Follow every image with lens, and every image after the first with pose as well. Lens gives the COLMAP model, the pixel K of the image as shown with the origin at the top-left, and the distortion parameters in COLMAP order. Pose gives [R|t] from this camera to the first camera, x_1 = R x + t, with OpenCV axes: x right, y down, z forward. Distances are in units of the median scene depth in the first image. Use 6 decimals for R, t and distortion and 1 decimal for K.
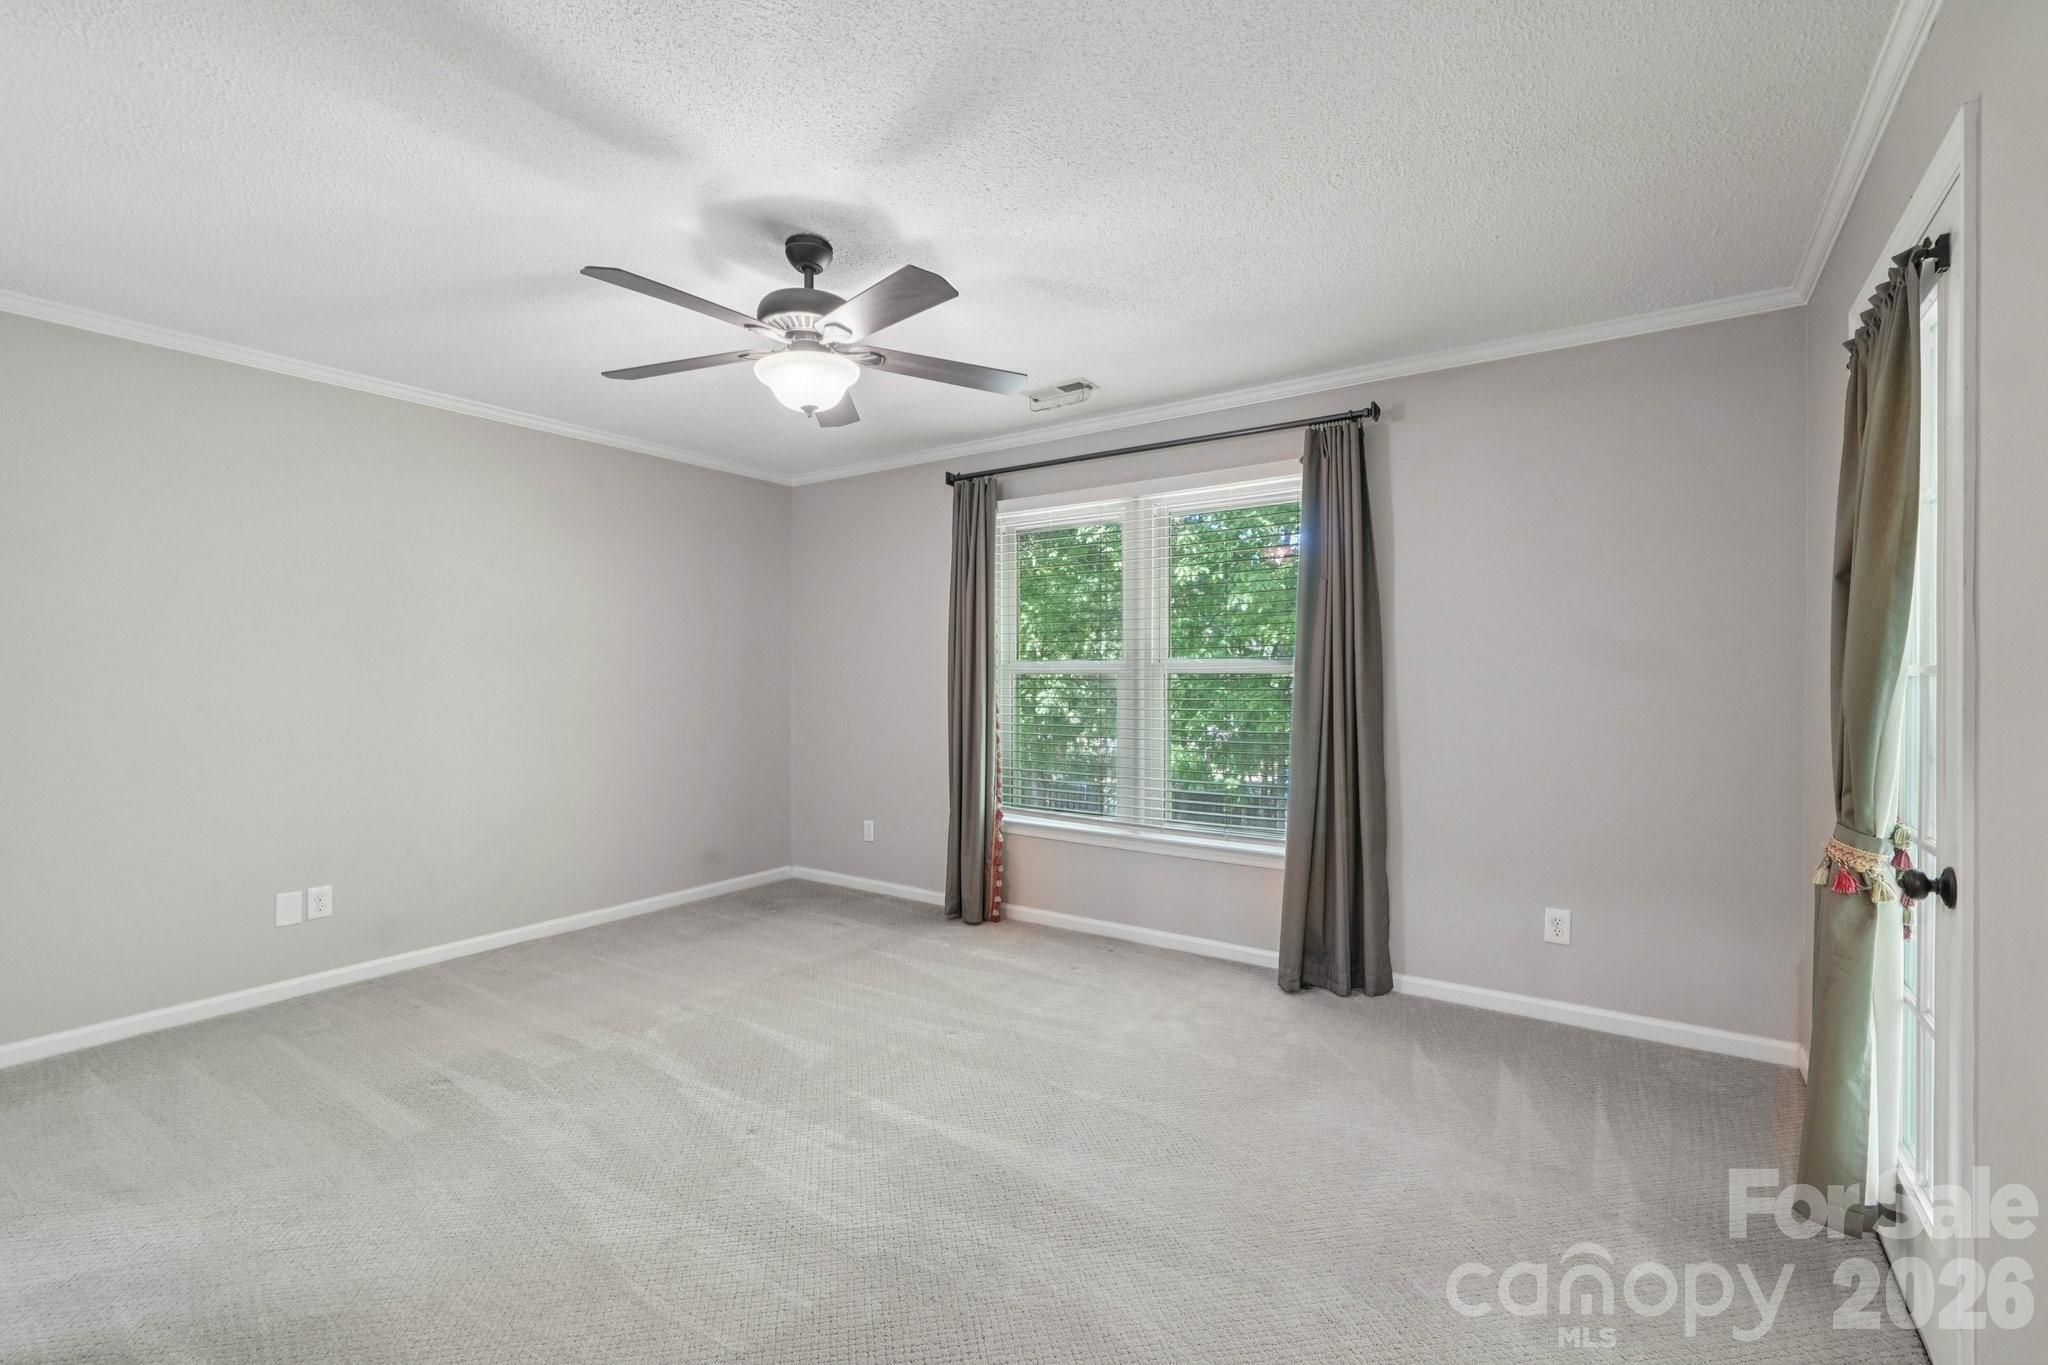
lens RADIAL K [[909.8, 0, 1024.0], [0, 909.8, 682.5], [0, 0, 1]] dist [0.028078, -0.000092]
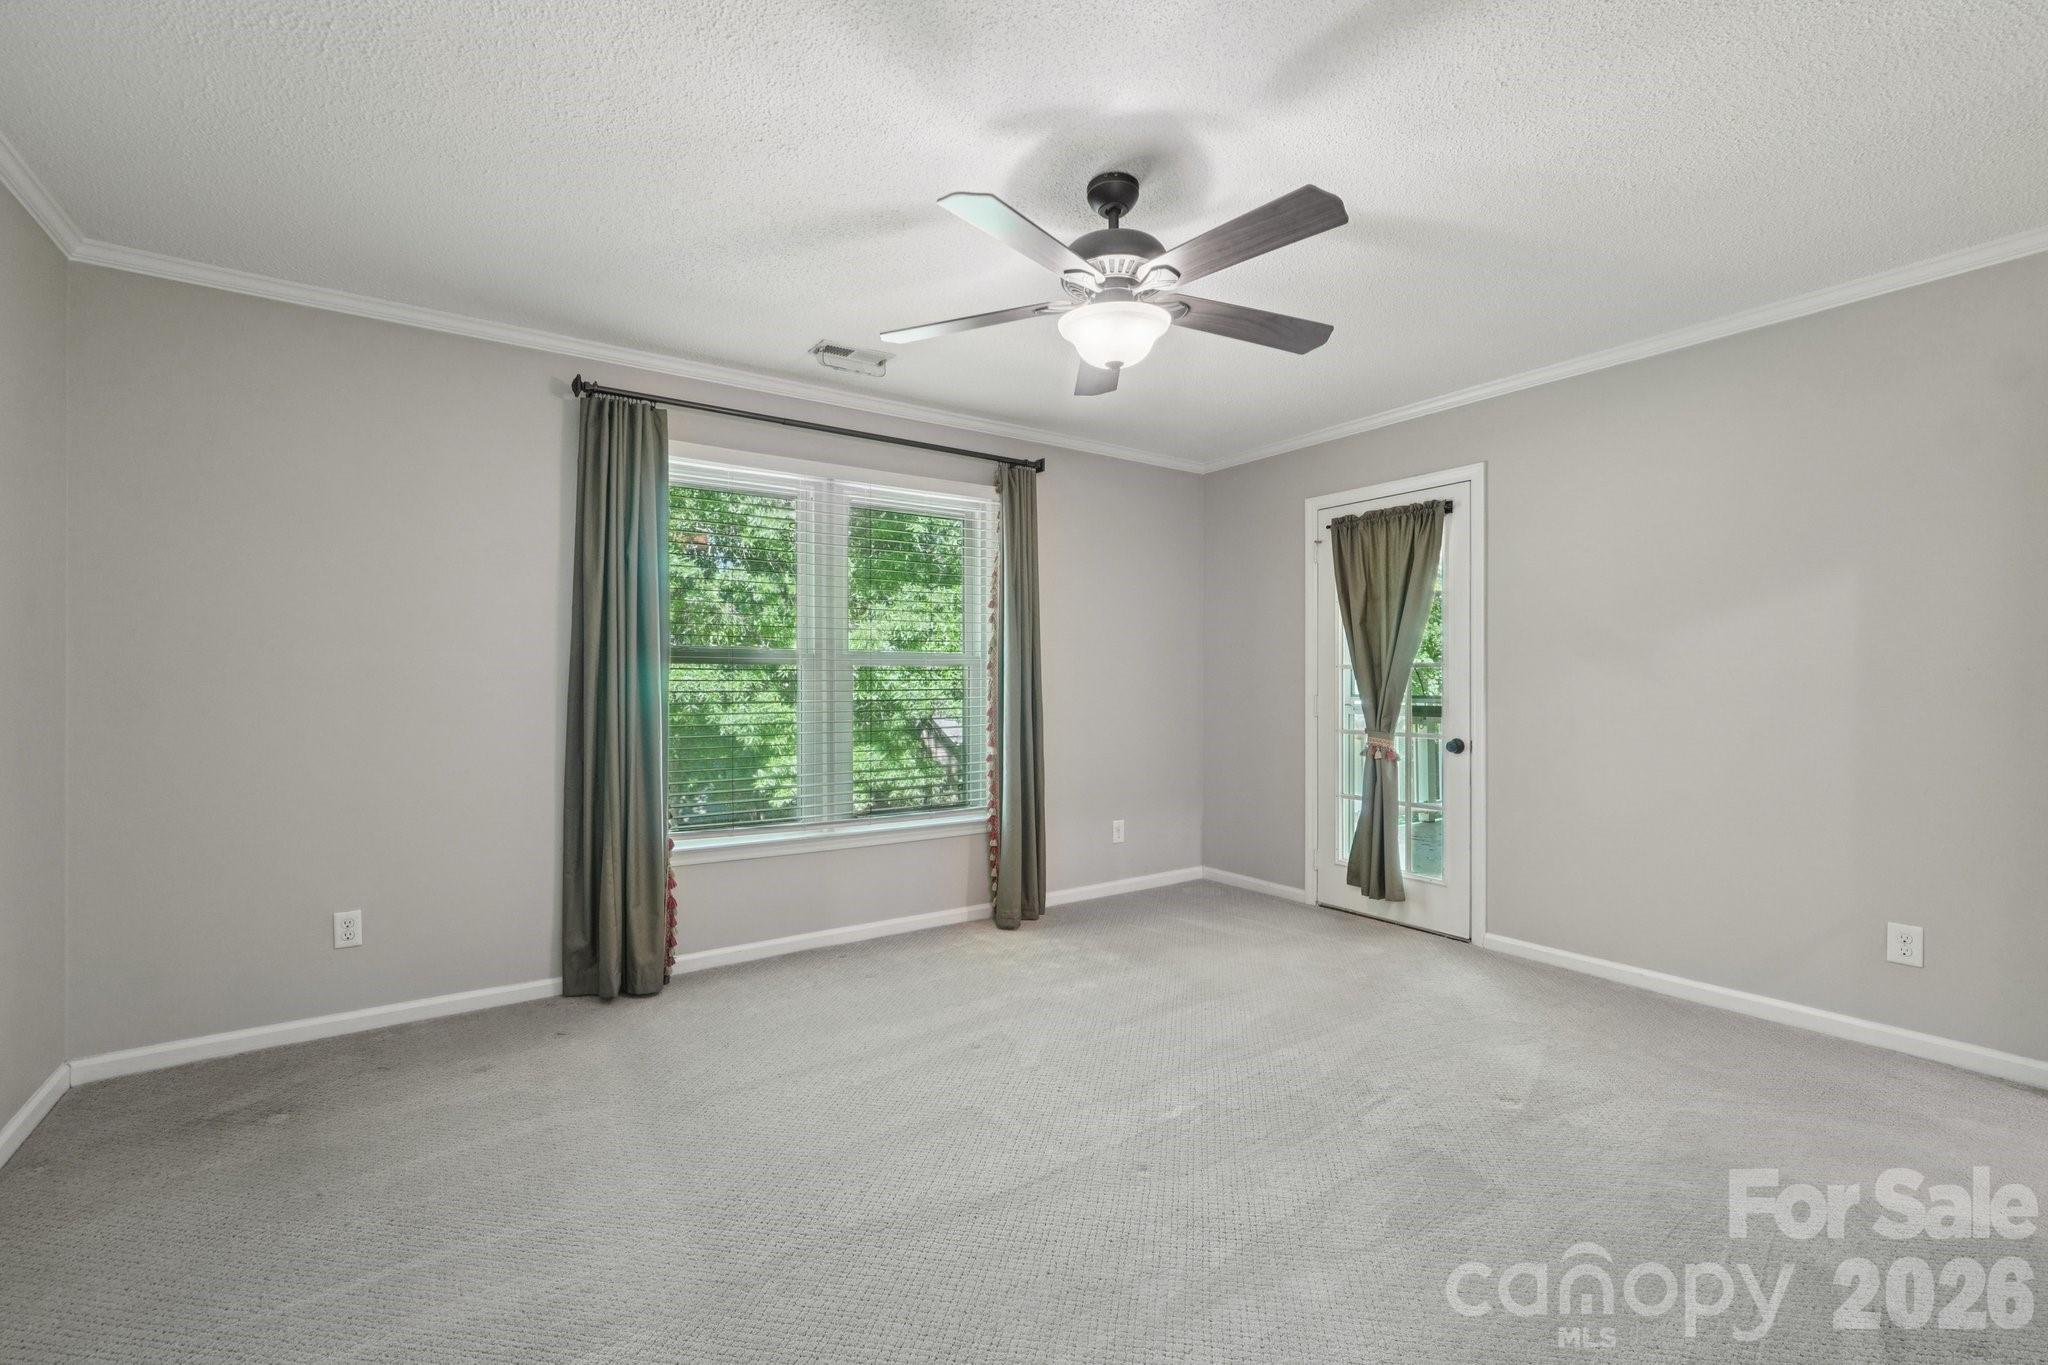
lens RADIAL K [[891.1, 0, 1024.0], [0, 891.1, 682.5], [0, 0, 1]] dist [0.001075, 0.000203]
pose [[0.347813, -0.006121, 0.937544, -0.698248], [0.002409, 0.999981, 0.005635, 0.004174], [-0.937561, 0.000298, 0.347821, 0.498140]]
